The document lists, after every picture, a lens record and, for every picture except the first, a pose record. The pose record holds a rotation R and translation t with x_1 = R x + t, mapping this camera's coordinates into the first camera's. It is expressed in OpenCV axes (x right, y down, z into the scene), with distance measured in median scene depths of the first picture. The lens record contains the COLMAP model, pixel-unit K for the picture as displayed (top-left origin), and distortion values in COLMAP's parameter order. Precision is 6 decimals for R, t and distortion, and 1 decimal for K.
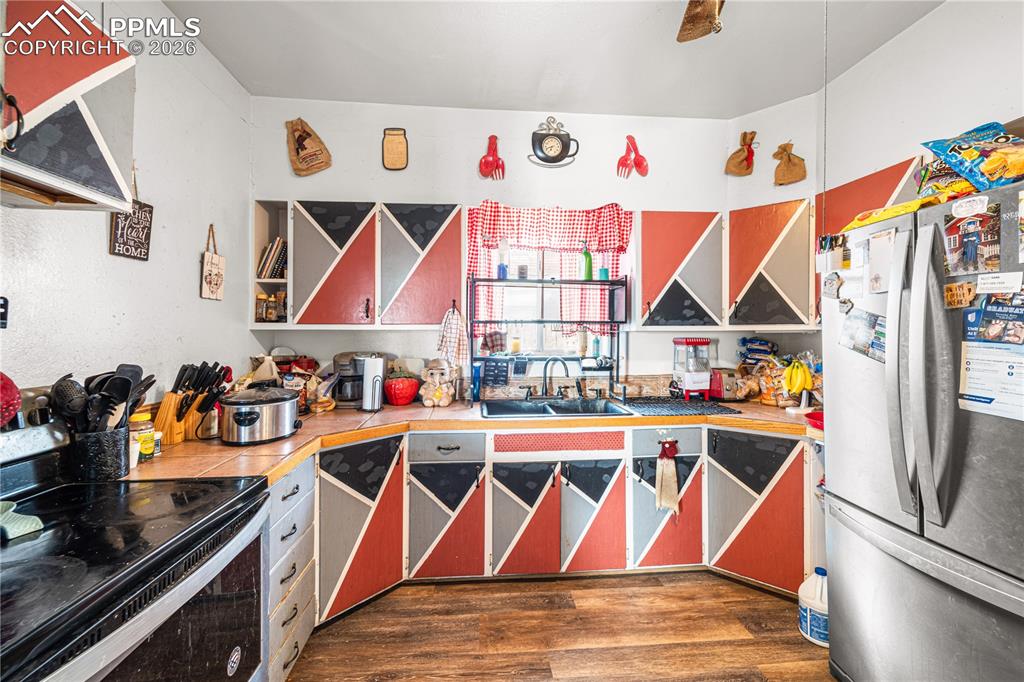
lens RADIAL K [[414.2, 0, 513.8], [0, 414.2, 333.0], [0, 0, 1]] dist [0.003999, -0.000939]
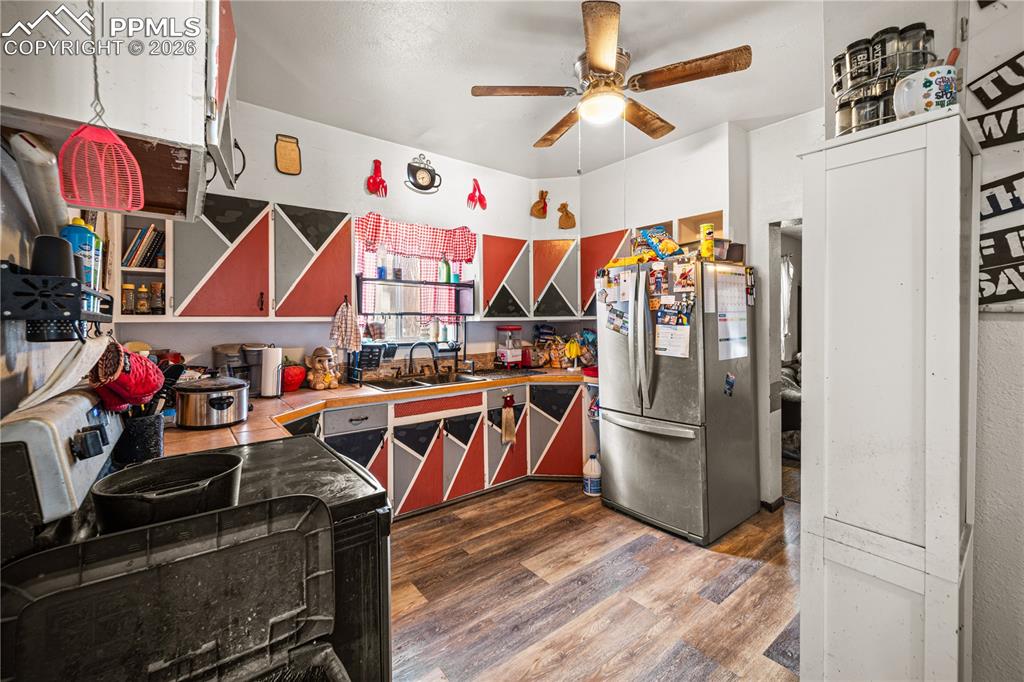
lens RADIAL K [[414.2, 0, 507.1], [0, 414.2, 322.1], [0, 0, 1]] dist [0.003999, -0.000939]
pose [[0.841786, -0.008364, 0.539746, -0.399884], [0.009760, 0.999952, 0.000274, -0.001057], [-0.539723, 0.005038, 0.841828, -0.225058]]
